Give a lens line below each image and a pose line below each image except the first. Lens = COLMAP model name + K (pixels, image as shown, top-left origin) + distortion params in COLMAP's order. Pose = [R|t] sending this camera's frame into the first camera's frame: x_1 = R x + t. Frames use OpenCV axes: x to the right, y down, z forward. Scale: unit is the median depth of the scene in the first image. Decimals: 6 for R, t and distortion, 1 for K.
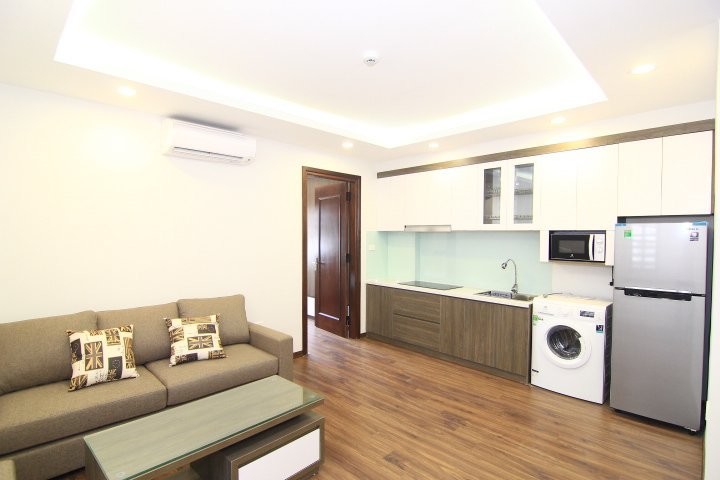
lens RADIAL K [[364.4, 0, 356.9], [0, 364.4, 243.9], [0, 0, 1]] dist [-0.009717, -0.006784]
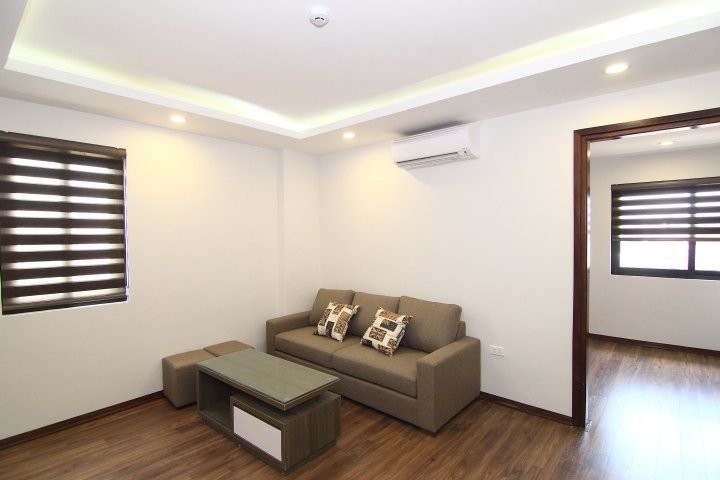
lens RADIAL K [[364.4, 0, 356.9], [0, 364.4, 241.7], [0, 0, 1]] dist [-0.009717, -0.006784]
pose [[0.057789, 0.006480, -0.998308, 0.571716], [-0.019040, 0.999804, 0.005388, -0.016333], [0.998147, 0.018696, 0.057901, 0.713236]]
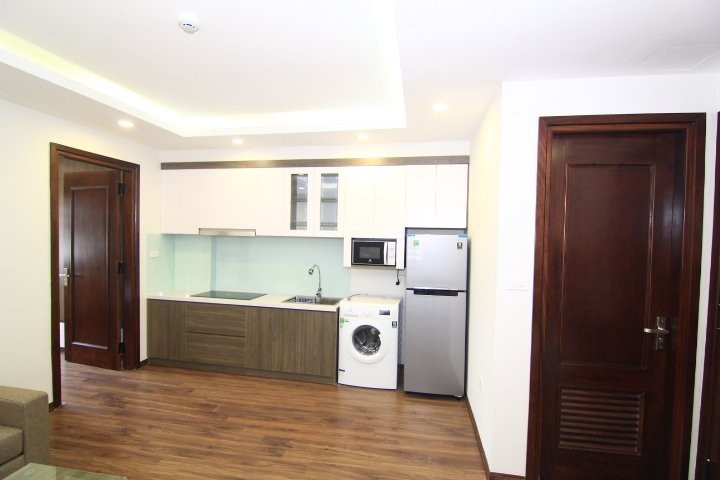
lens RADIAL K [[364.4, 0, 356.4], [0, 364.4, 243.2], [0, 0, 1]] dist [-0.009717, -0.006784]
pose [[0.819725, -0.003178, 0.572749, -0.078616], [-0.000188, 0.999983, 0.005819, -0.026878], [-0.572758, -0.004878, 0.819710, 0.104495]]
